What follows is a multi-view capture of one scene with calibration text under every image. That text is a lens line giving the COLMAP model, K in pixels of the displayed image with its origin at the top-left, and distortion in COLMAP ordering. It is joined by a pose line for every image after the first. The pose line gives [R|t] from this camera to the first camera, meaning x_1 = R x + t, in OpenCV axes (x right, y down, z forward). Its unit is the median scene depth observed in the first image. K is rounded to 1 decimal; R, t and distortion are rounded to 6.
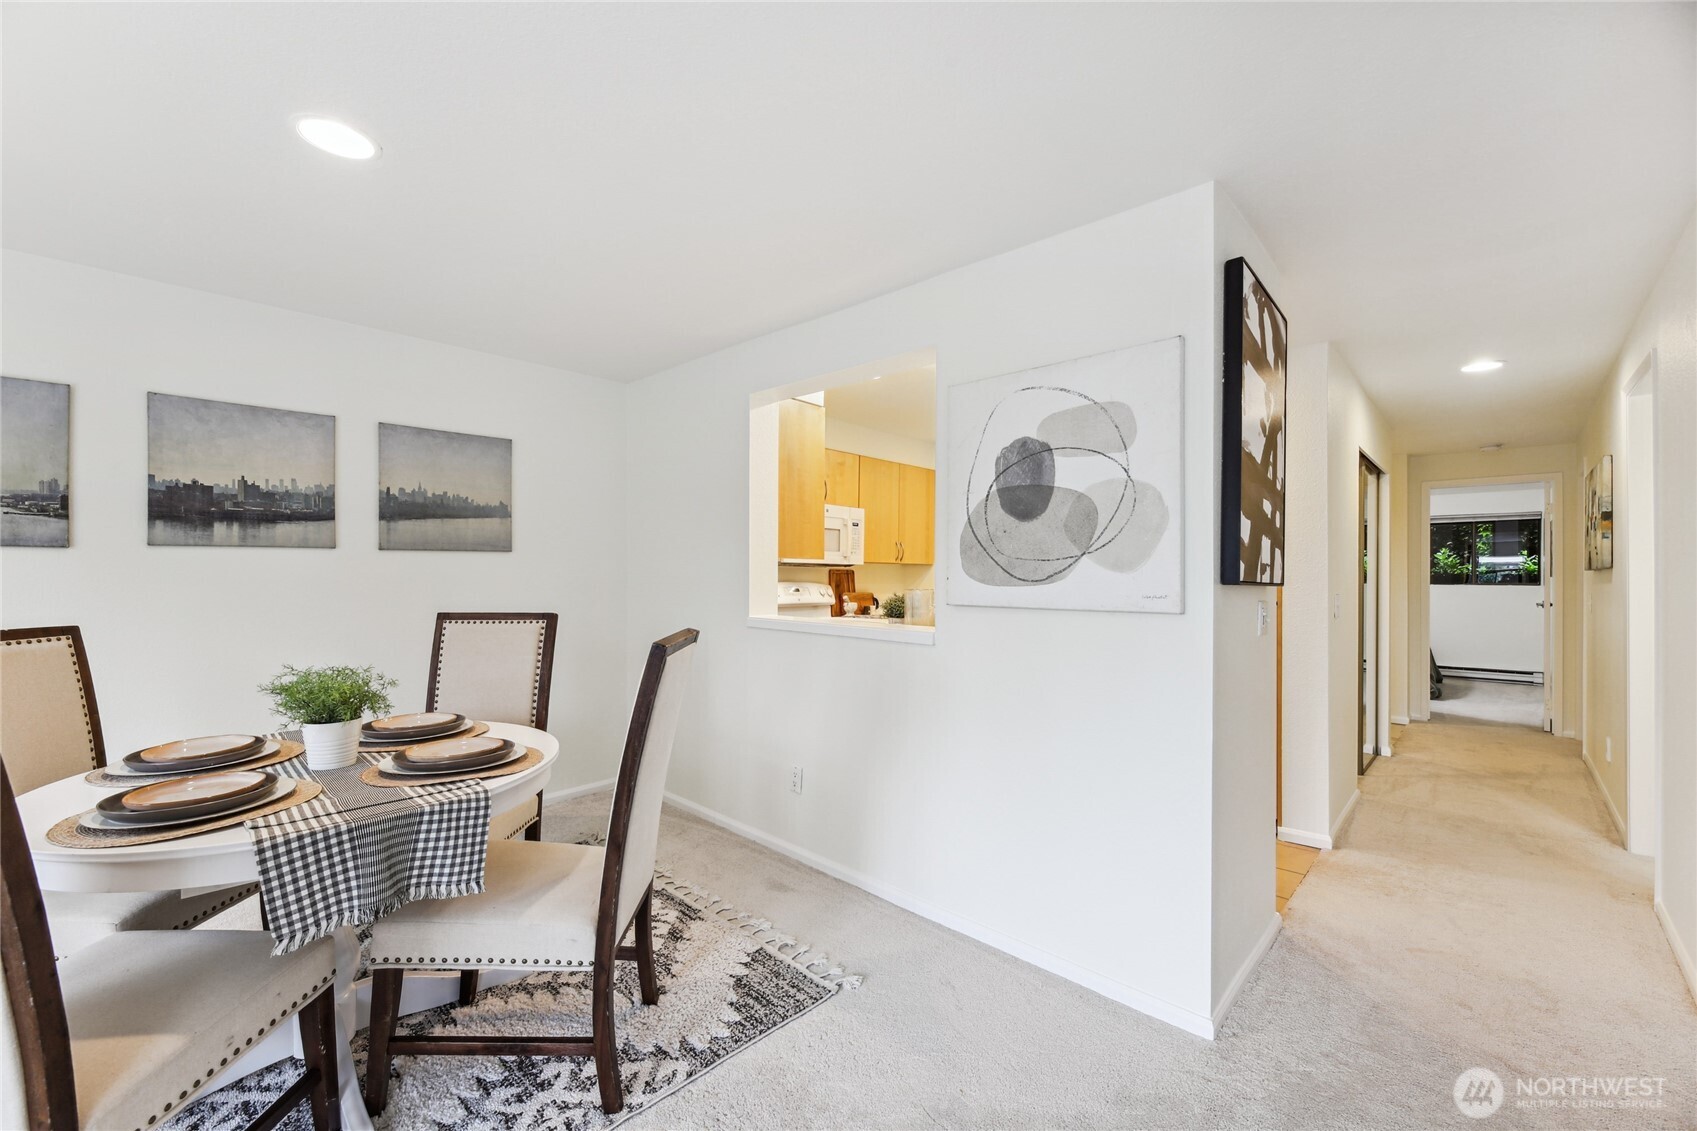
lens RADIAL K [[690.4, 0, 836.5], [0, 690.4, 572.7], [0, 0, 1]] dist [0.007513, -0.003994]
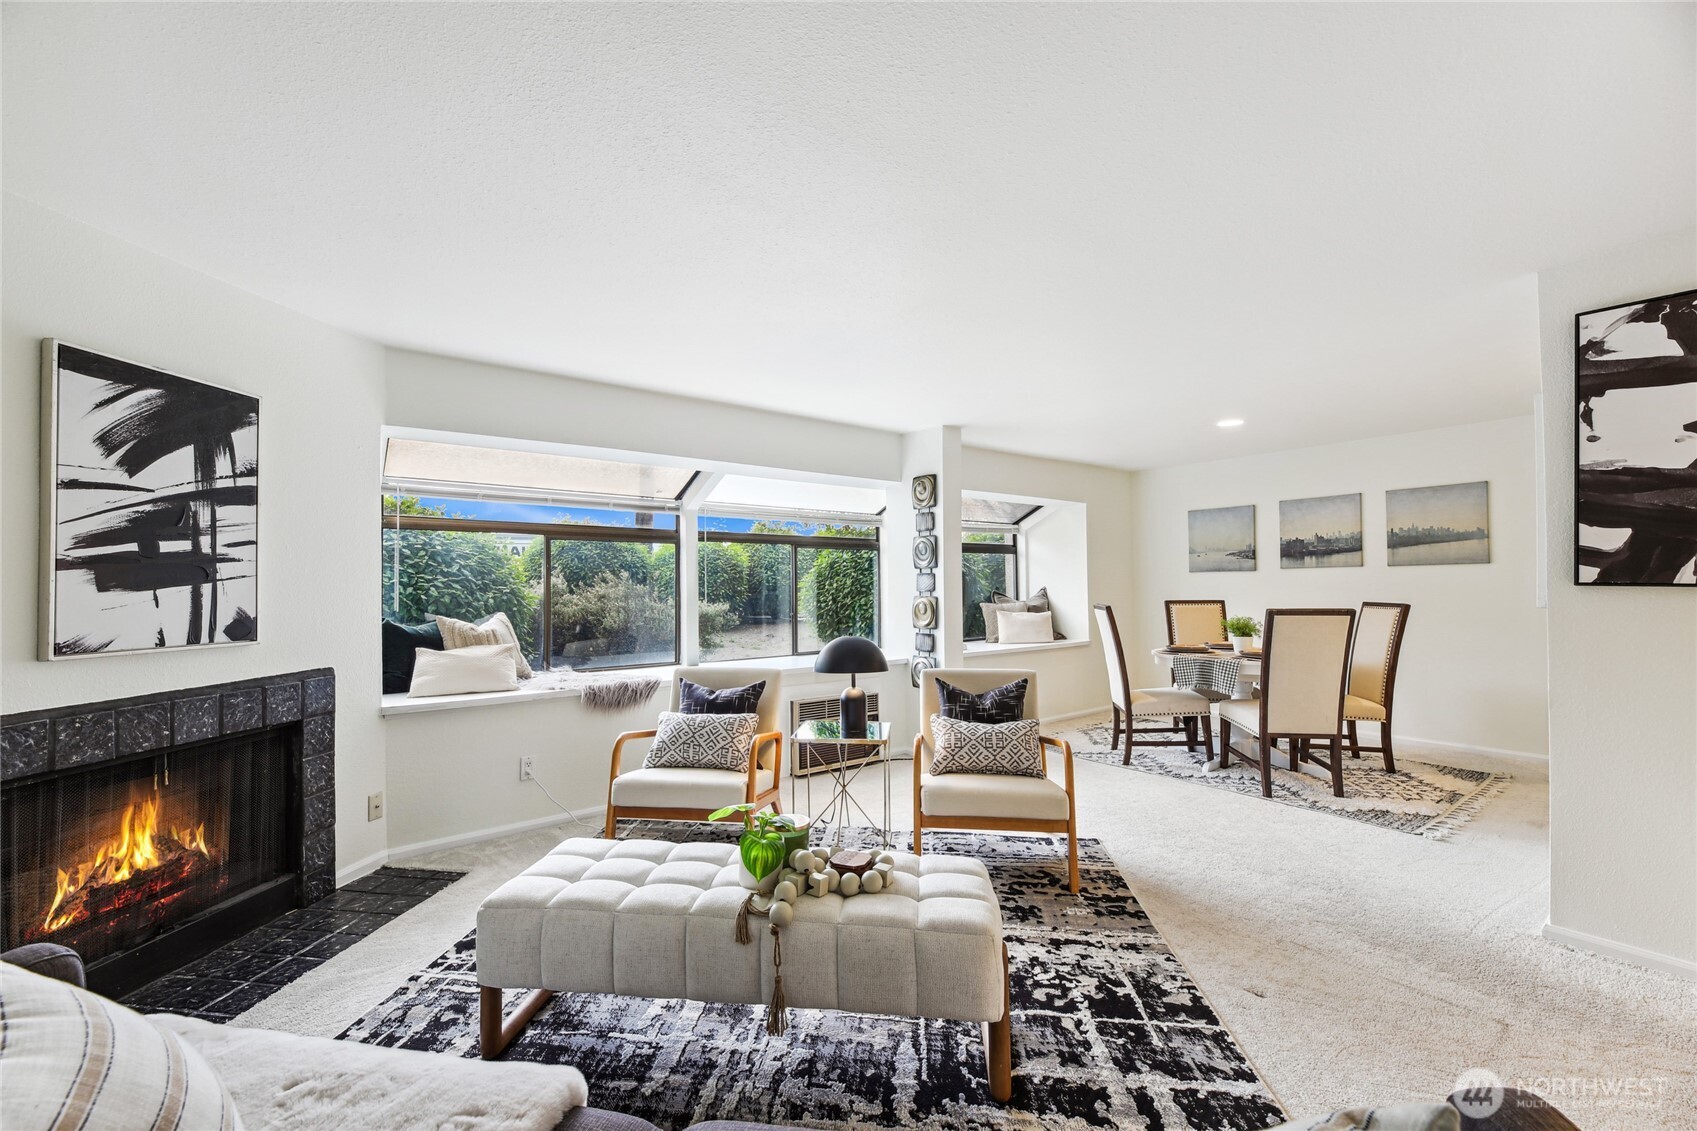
lens RADIAL K [[690.4, 0, 843.7], [0, 690.4, 572.6], [0, 0, 1]] dist [0.007513, -0.003994]
pose [[-0.154209, -0.019139, -0.987853, 1.229907], [0.008614, 0.999748, -0.020714, 0.006058], [0.988001, -0.011704, -0.154005, -0.050780]]
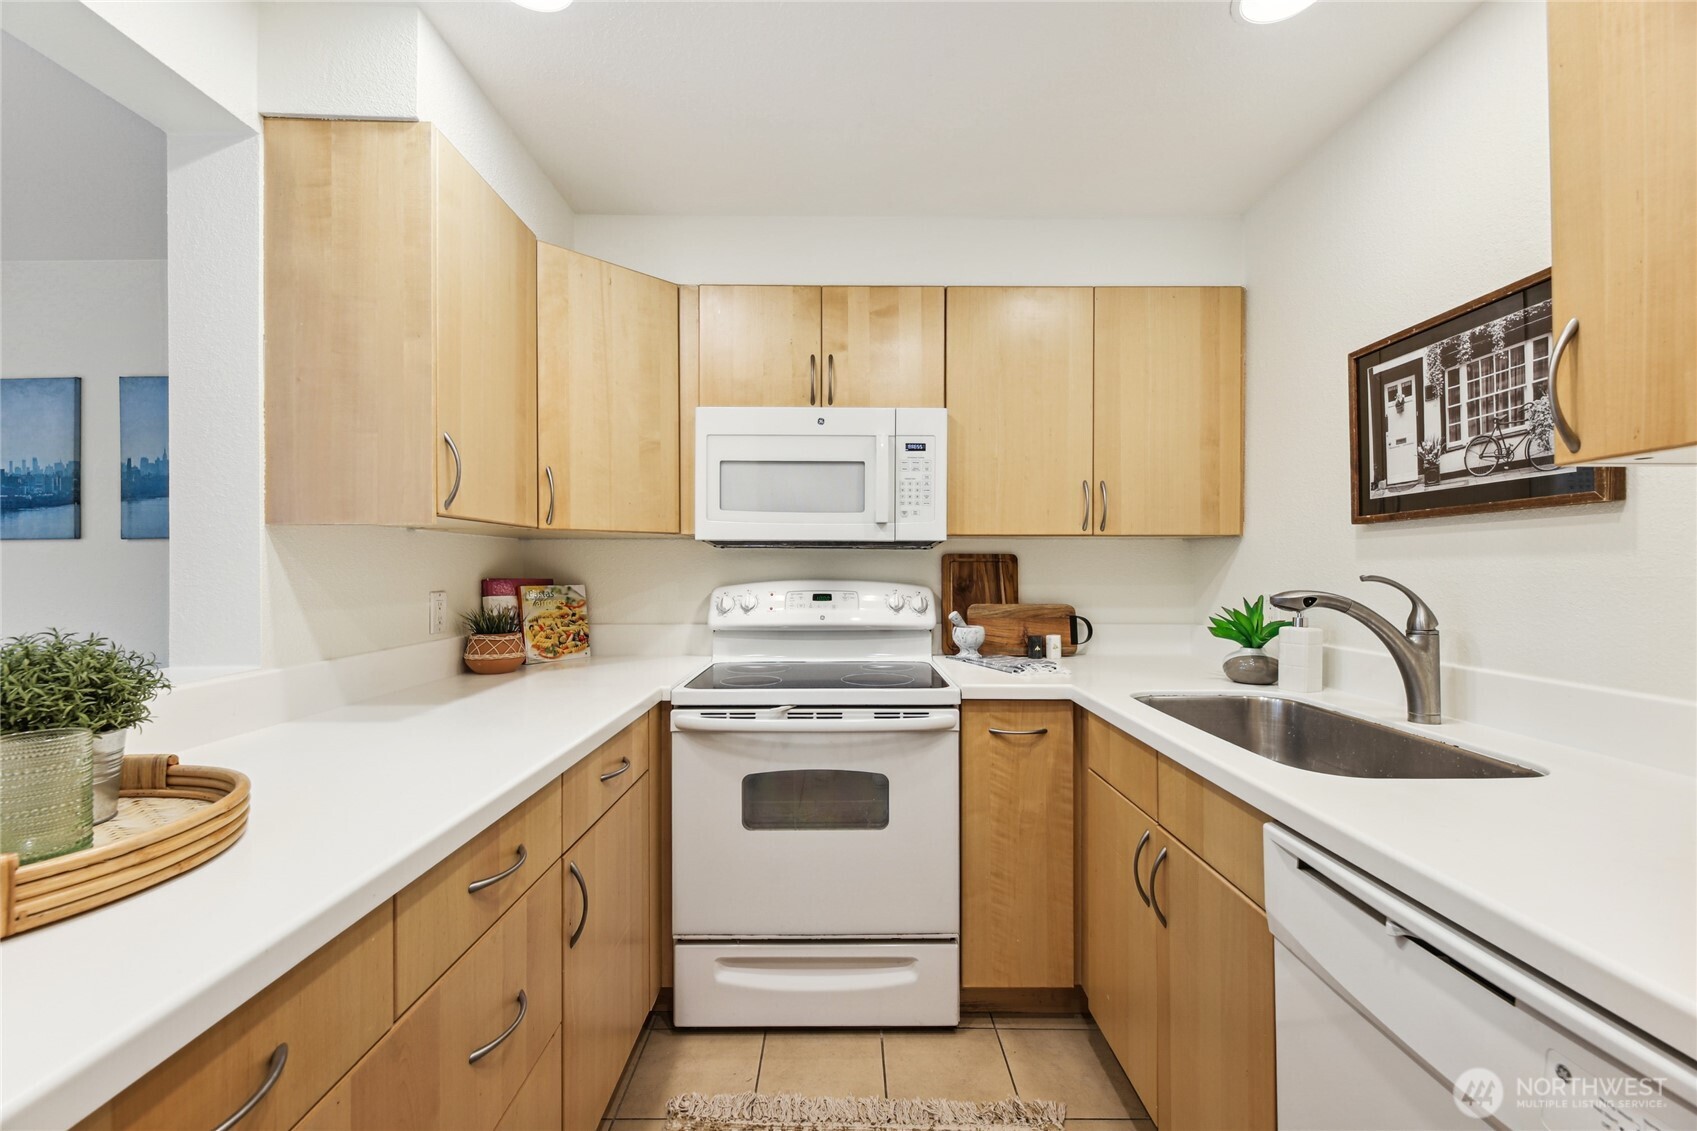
lens RADIAL K [[690.4, 0, 849.0], [0, 690.4, 567.3], [0, 0, 1]] dist [0.007513, -0.003994]
pose [[0.698746, -0.009126, -0.715311, 0.481712], [0.010060, 0.999945, -0.002930, 0.009325], [0.715299, -0.005149, 0.698800, 1.059199]]
